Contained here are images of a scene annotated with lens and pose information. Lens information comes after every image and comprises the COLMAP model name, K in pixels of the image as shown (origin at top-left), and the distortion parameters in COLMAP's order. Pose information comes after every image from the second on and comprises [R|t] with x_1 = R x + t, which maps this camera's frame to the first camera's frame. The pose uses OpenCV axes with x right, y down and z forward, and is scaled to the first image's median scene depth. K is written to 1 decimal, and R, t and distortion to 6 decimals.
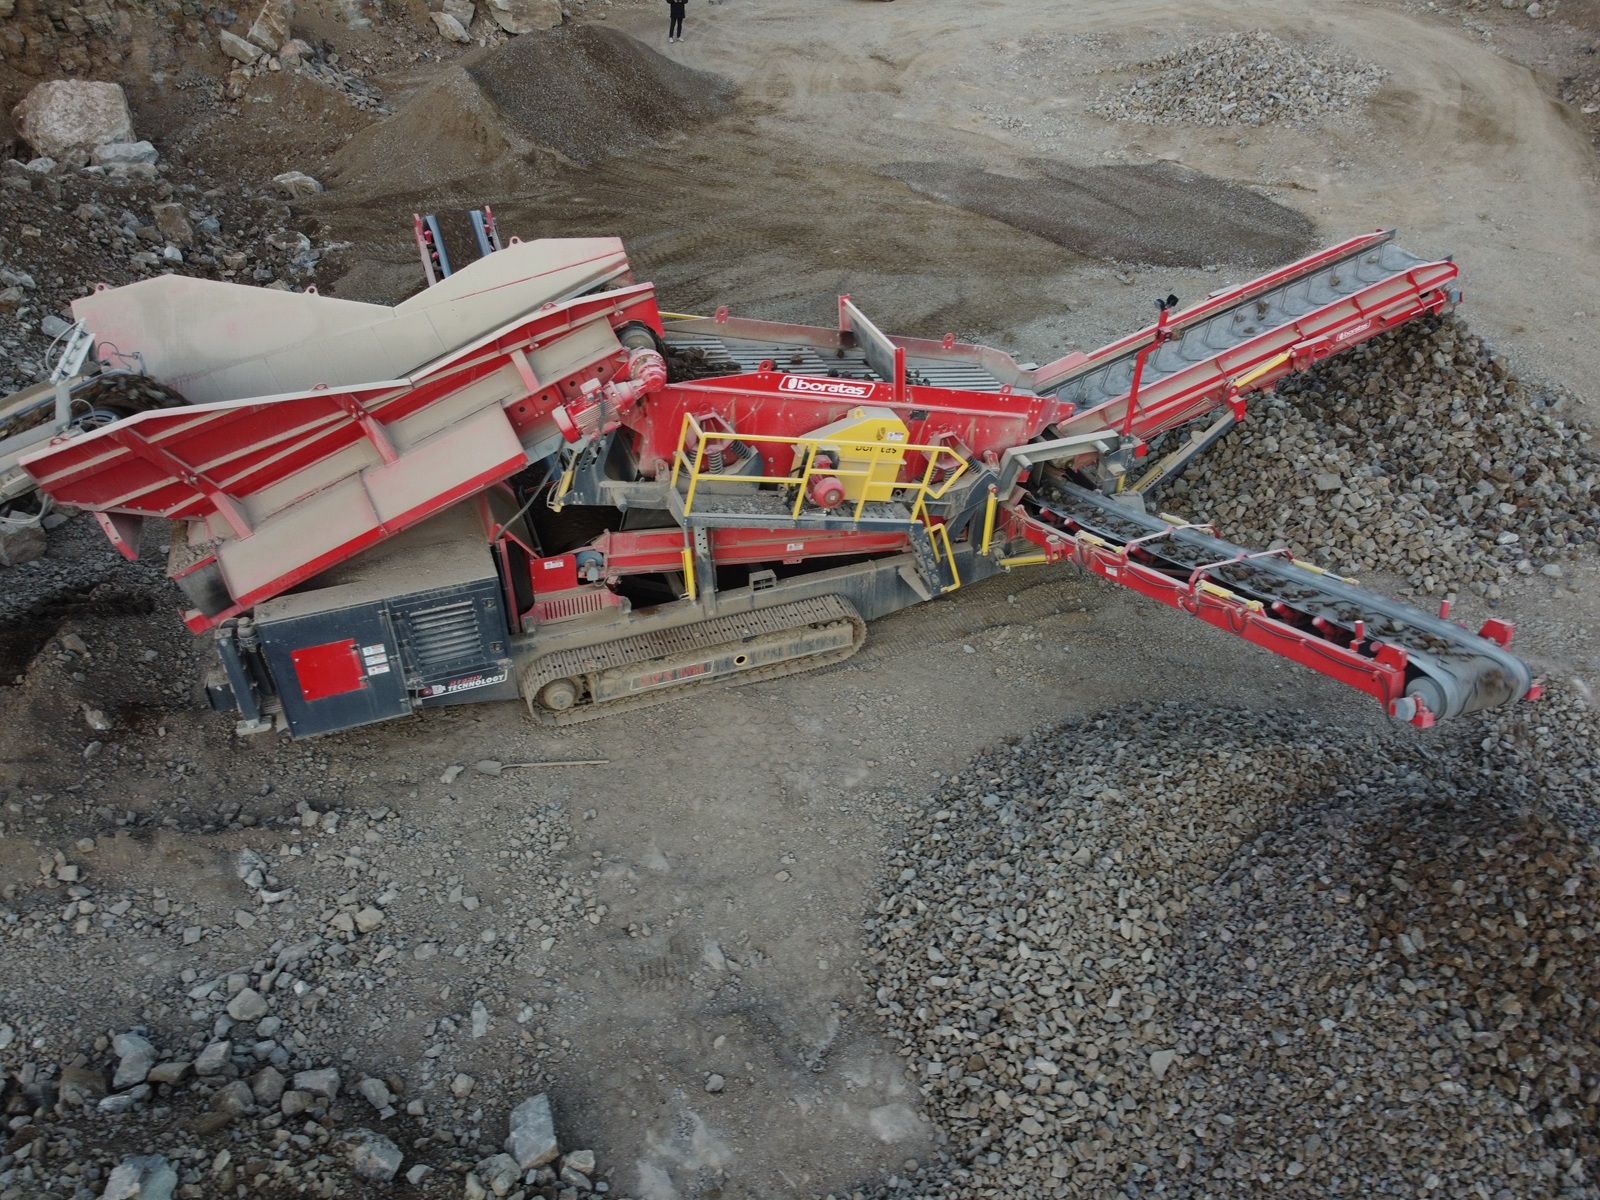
lens RADIAL K [[1192.5, 0, 795.4], [0, 1192.5, 614.5], [0, 0, 1]] dist [-0.002181, 0.000761]
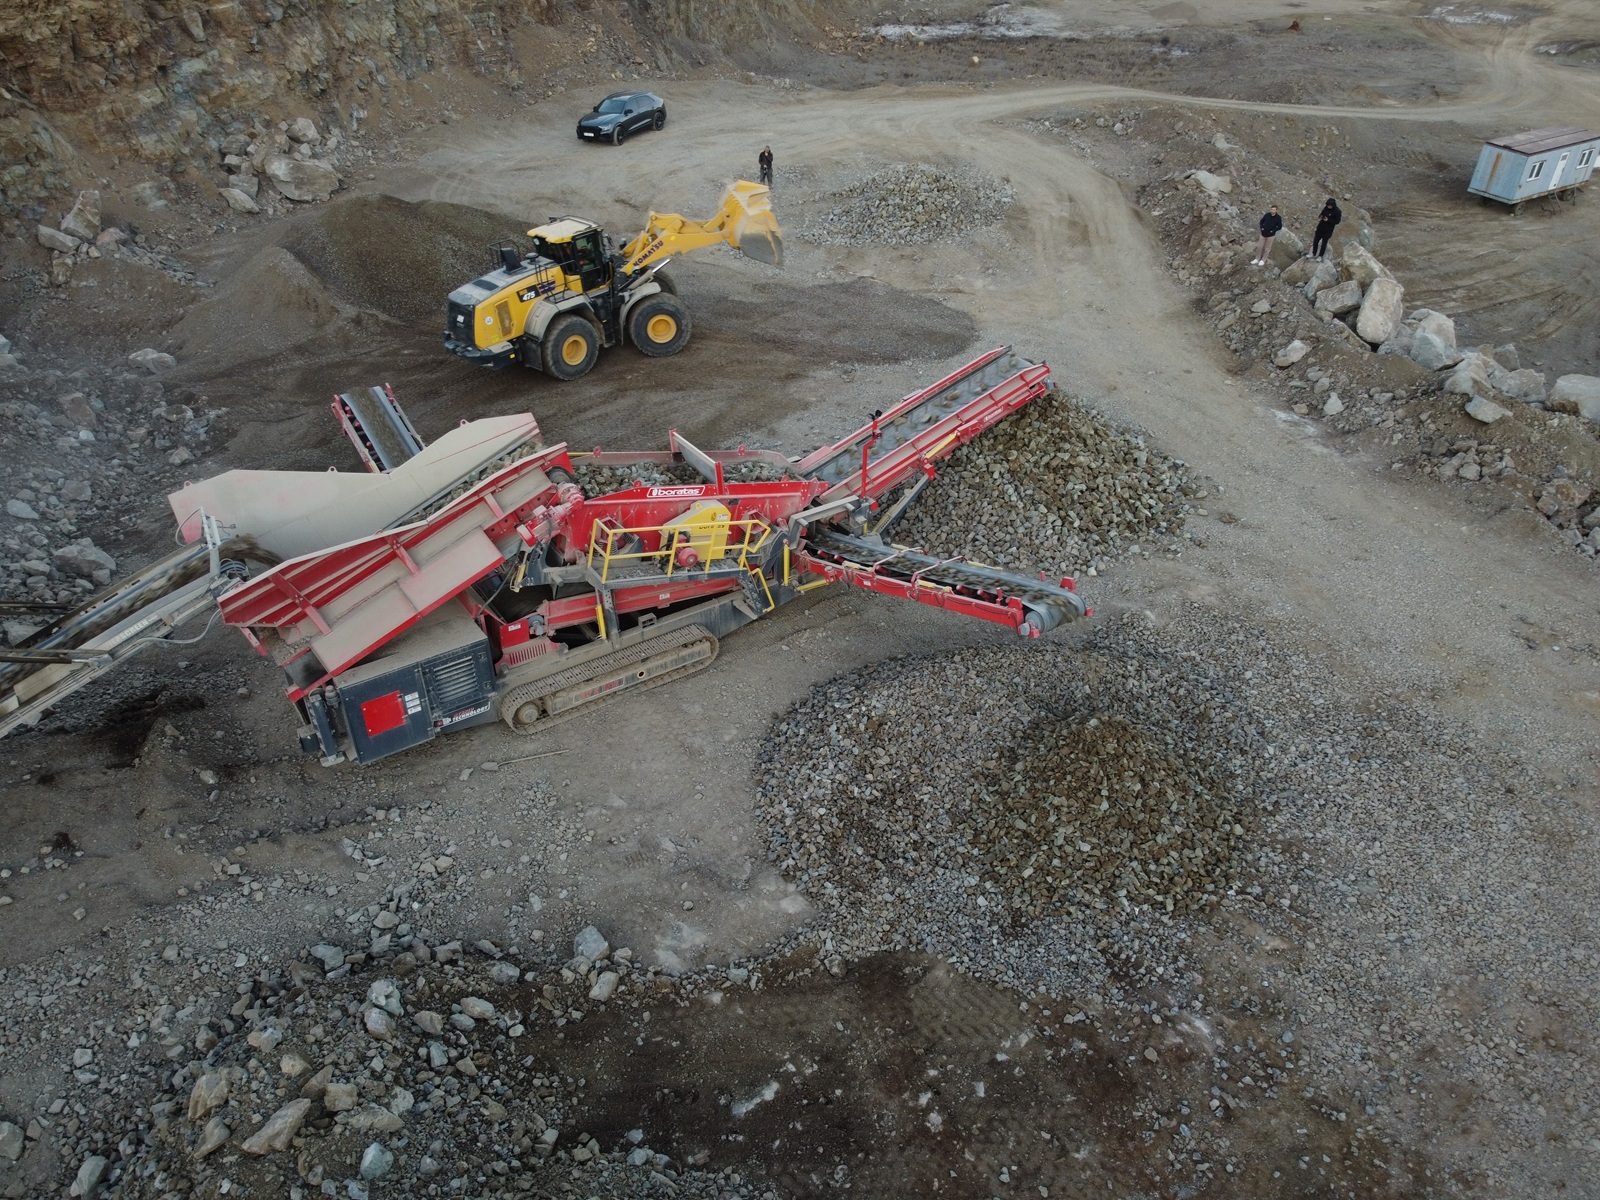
lens RADIAL K [[1192.5, 0, 793.4], [0, 1192.5, 597.8], [0, 0, 1]] dist [-0.002181, 0.000761]
pose [[0.972350, -0.134292, 0.191054, -0.144105], [0.146634, 0.987826, -0.051937, 0.052590], [-0.181754, 0.078516, 0.980204, -0.566343]]
